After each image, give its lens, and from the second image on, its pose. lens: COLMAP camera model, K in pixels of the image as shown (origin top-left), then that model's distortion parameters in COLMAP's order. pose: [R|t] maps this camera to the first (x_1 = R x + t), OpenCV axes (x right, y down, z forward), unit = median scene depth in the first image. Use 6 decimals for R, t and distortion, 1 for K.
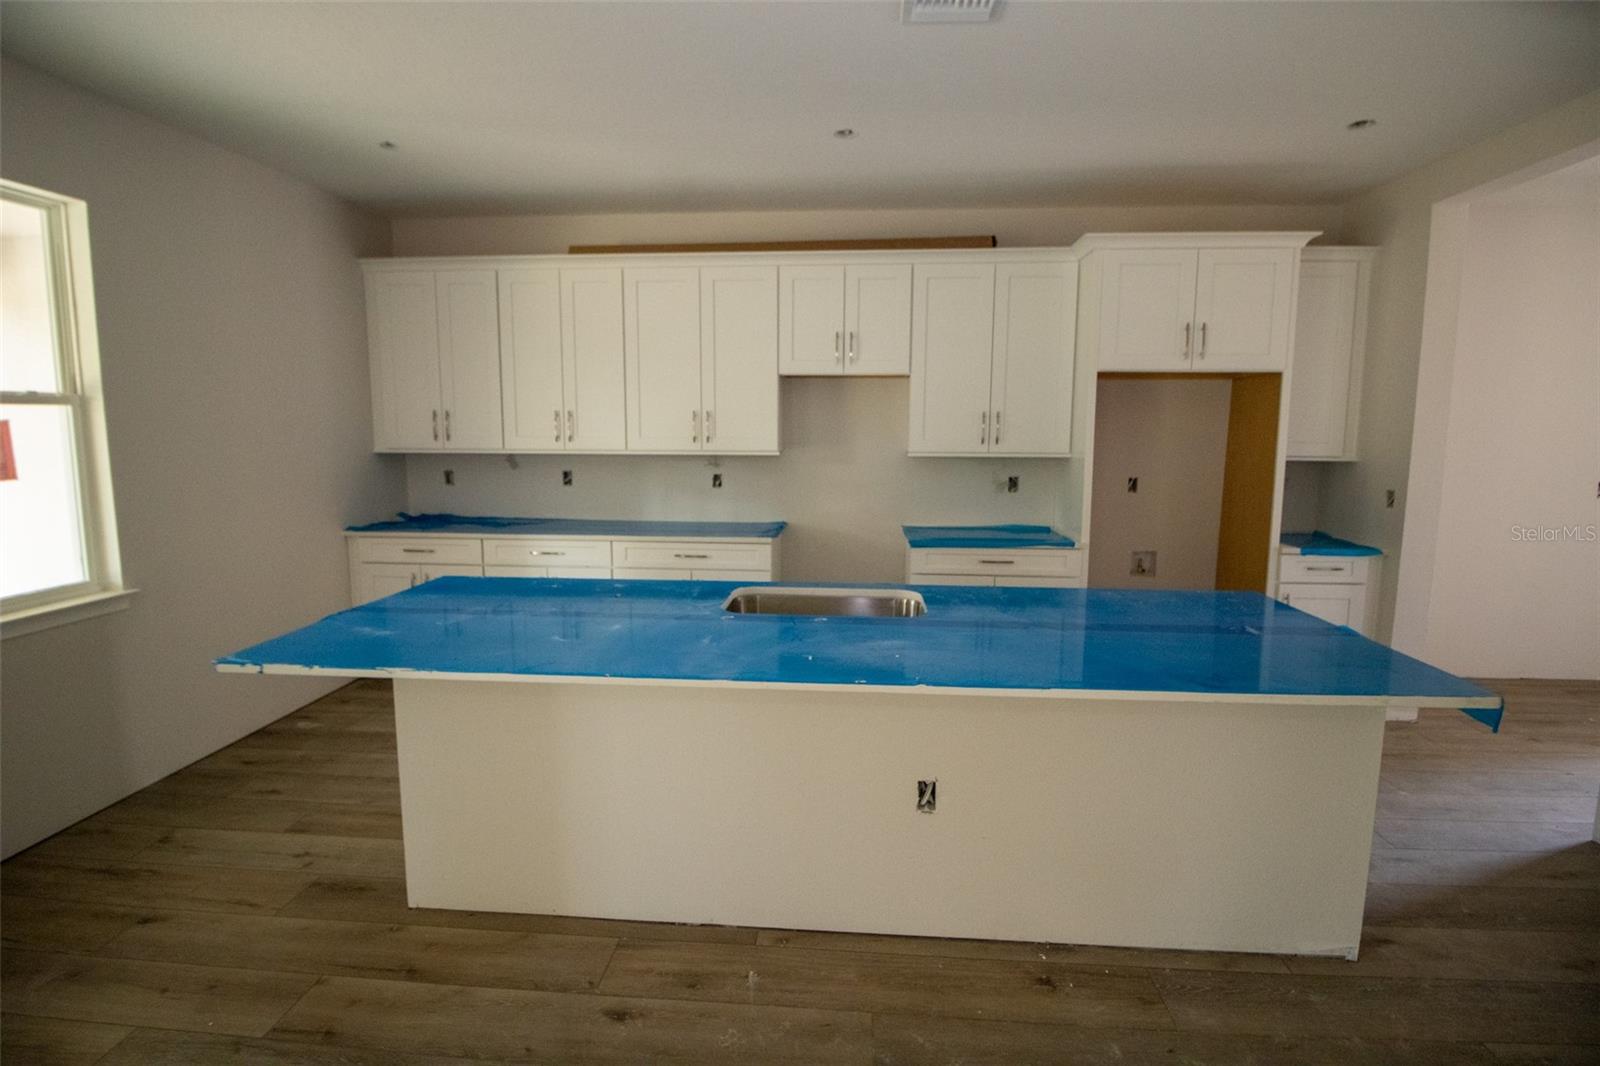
lens RADIAL K [[750.4, 0, 790.8], [0, 750.4, 509.4], [0, 0, 1]] dist [0.001341, -0.015232]
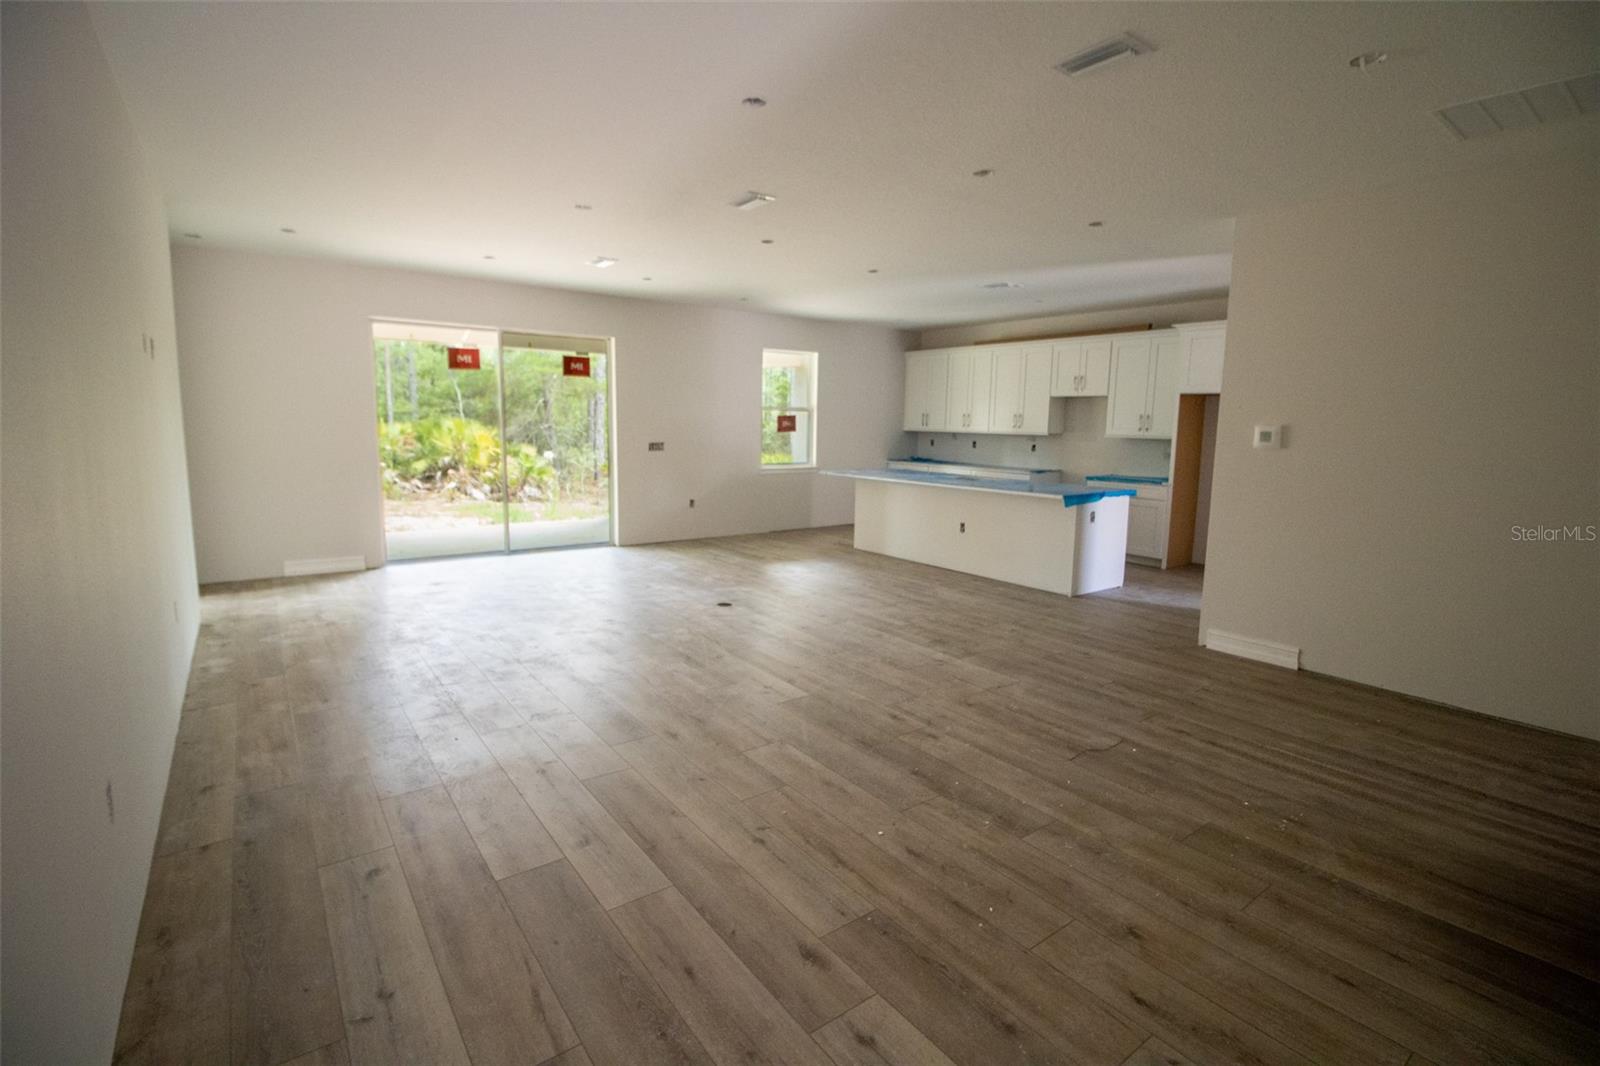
lens RADIAL K [[750.4, 0, 790.8], [0, 750.4, 509.4], [0, 0, 1]] dist [0.001341, -0.015232]
pose [[0.657039, 0.097950, -0.747466, 1.087657], [-0.099735, 0.994102, 0.042601, 0.115047], [0.747230, 0.046558, 0.662933, -0.904091]]
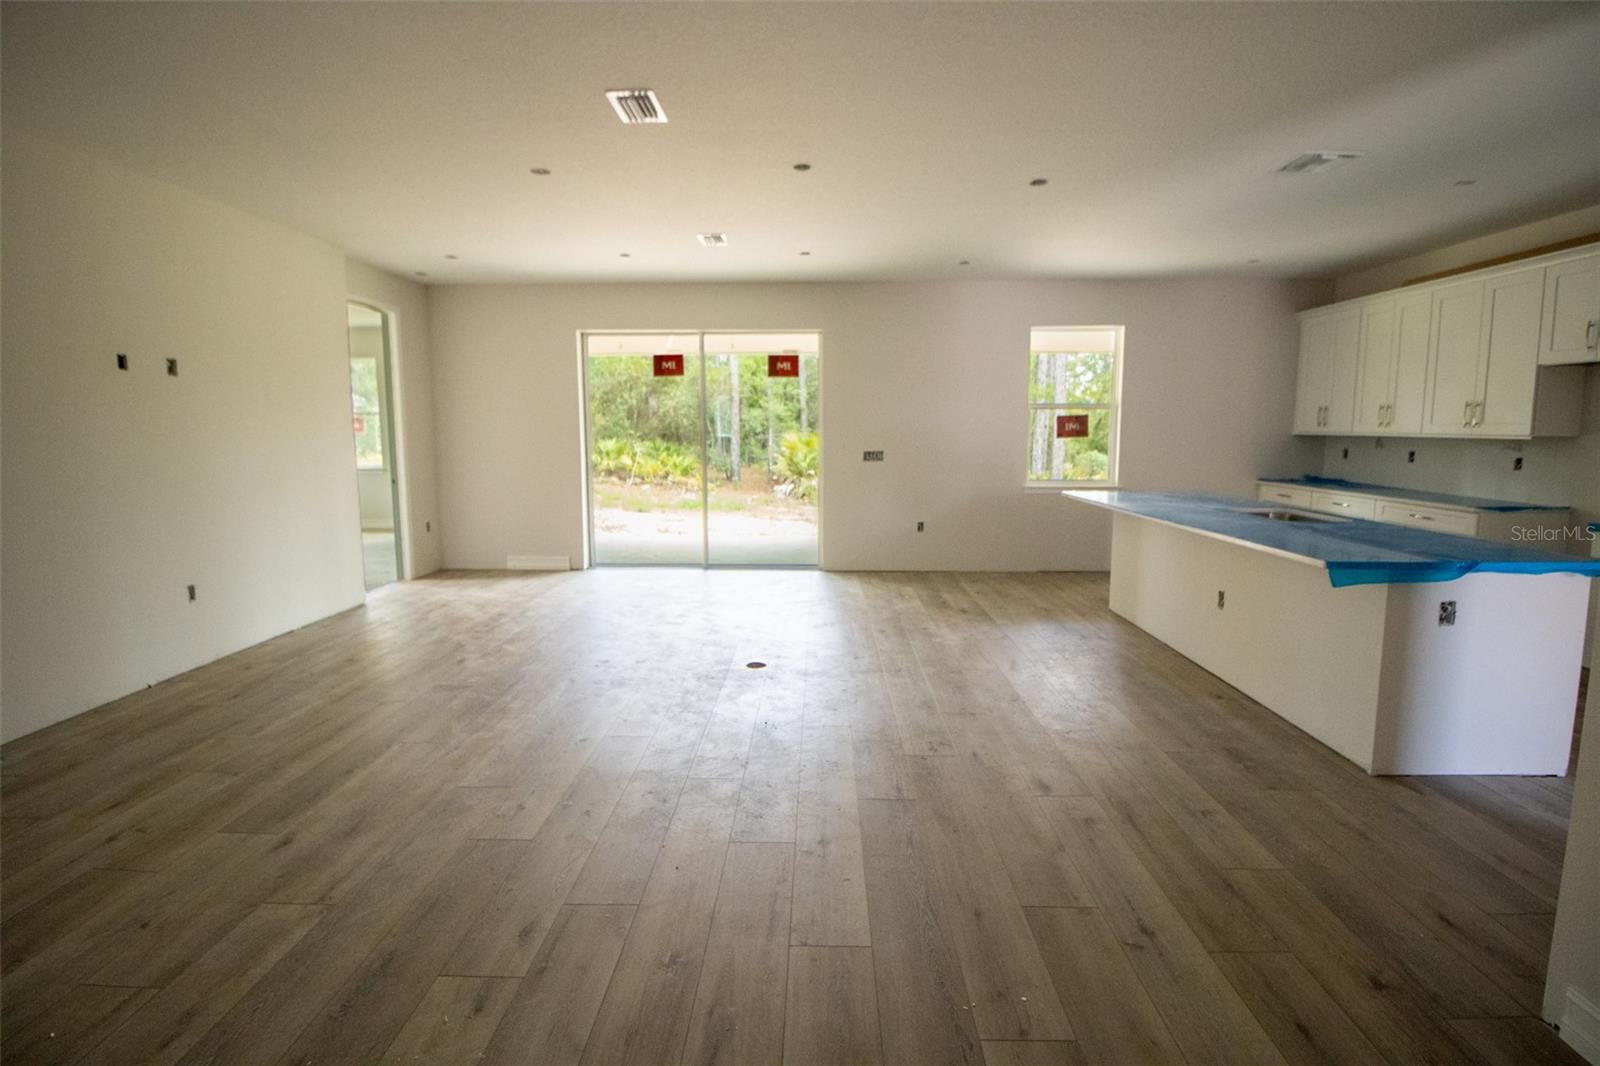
lens RADIAL K [[750.4, 0, 790.8], [0, 750.4, 509.4], [0, 0, 1]] dist [0.001341, -0.015232]
pose [[0.047341, 0.105814, -0.993258, 1.003728], [-0.110448, 0.988831, 0.100078, 0.039521], [0.992754, 0.104965, 0.058499, -0.118466]]
